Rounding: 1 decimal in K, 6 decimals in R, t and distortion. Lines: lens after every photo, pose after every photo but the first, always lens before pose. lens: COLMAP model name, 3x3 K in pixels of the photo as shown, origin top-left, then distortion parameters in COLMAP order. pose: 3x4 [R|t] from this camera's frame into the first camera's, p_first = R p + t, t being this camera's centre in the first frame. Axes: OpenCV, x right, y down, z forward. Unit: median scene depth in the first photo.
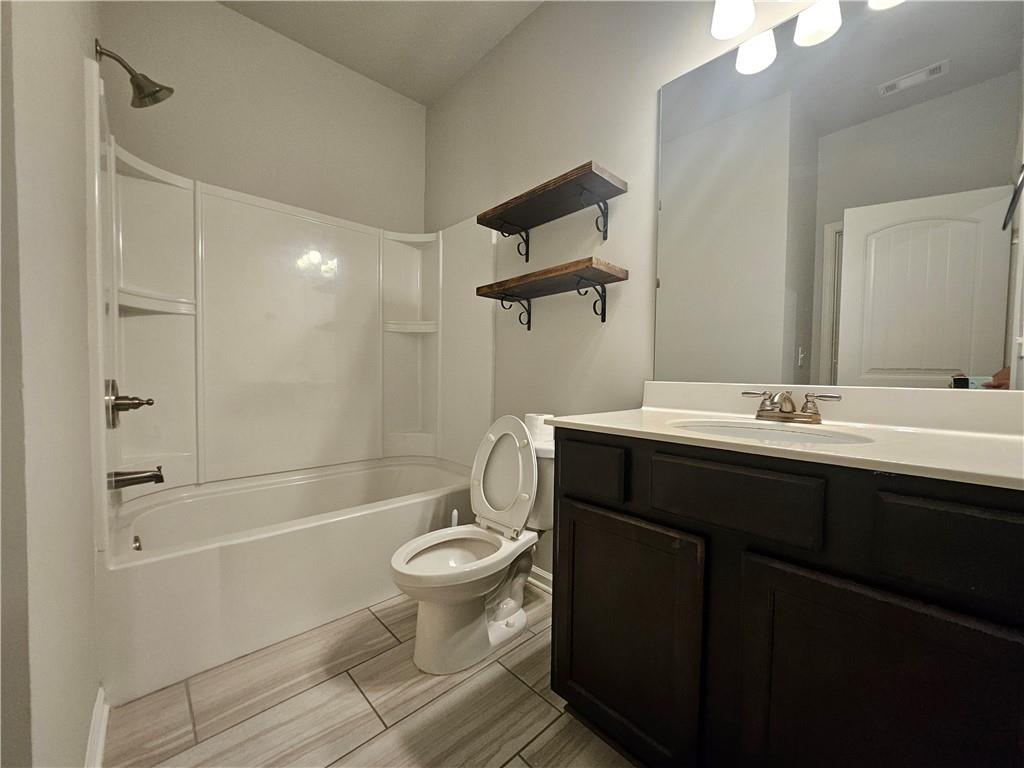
lens RADIAL K [[401.7, 0, 512.0], [0, 401.7, 384.0], [0, 0, 1]] dist [-0.000896, 0.000007]
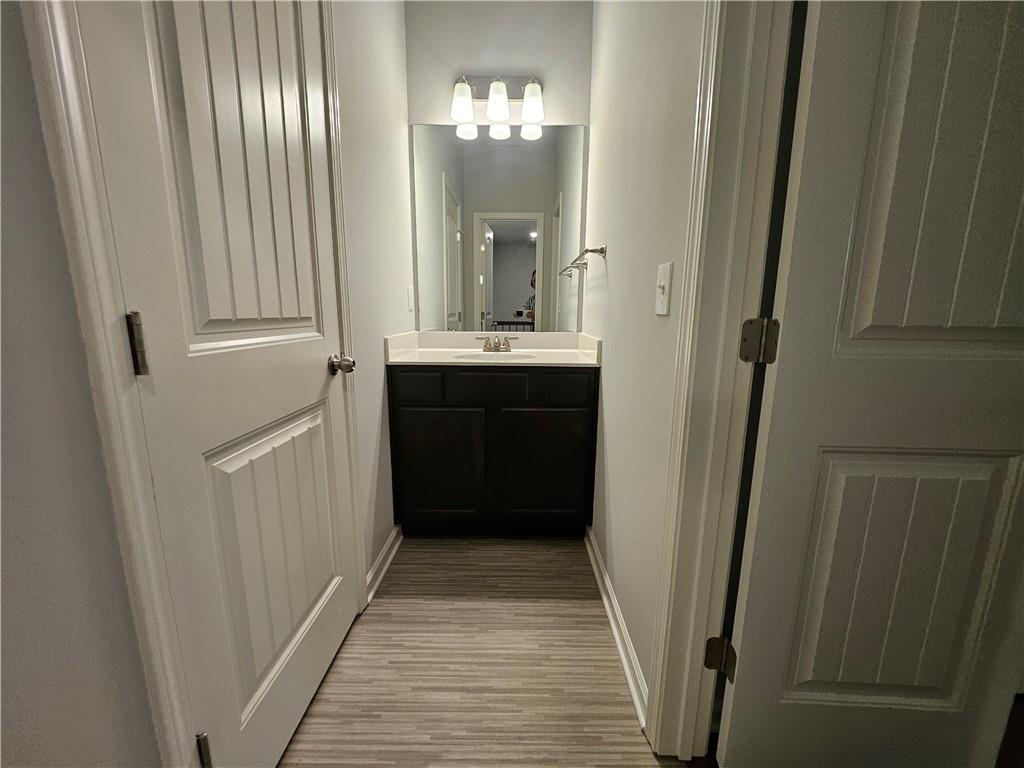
lens RADIAL K [[401.7, 0, 512.0], [0, 401.7, 384.0], [0, 0, 1]] dist [-0.000896, 0.000007]
pose [[0.690328, -0.136149, 0.710570, -0.699277], [0.025353, 0.986083, 0.164308, -0.071259], [-0.723052, -0.095412, 0.684173, -0.427583]]
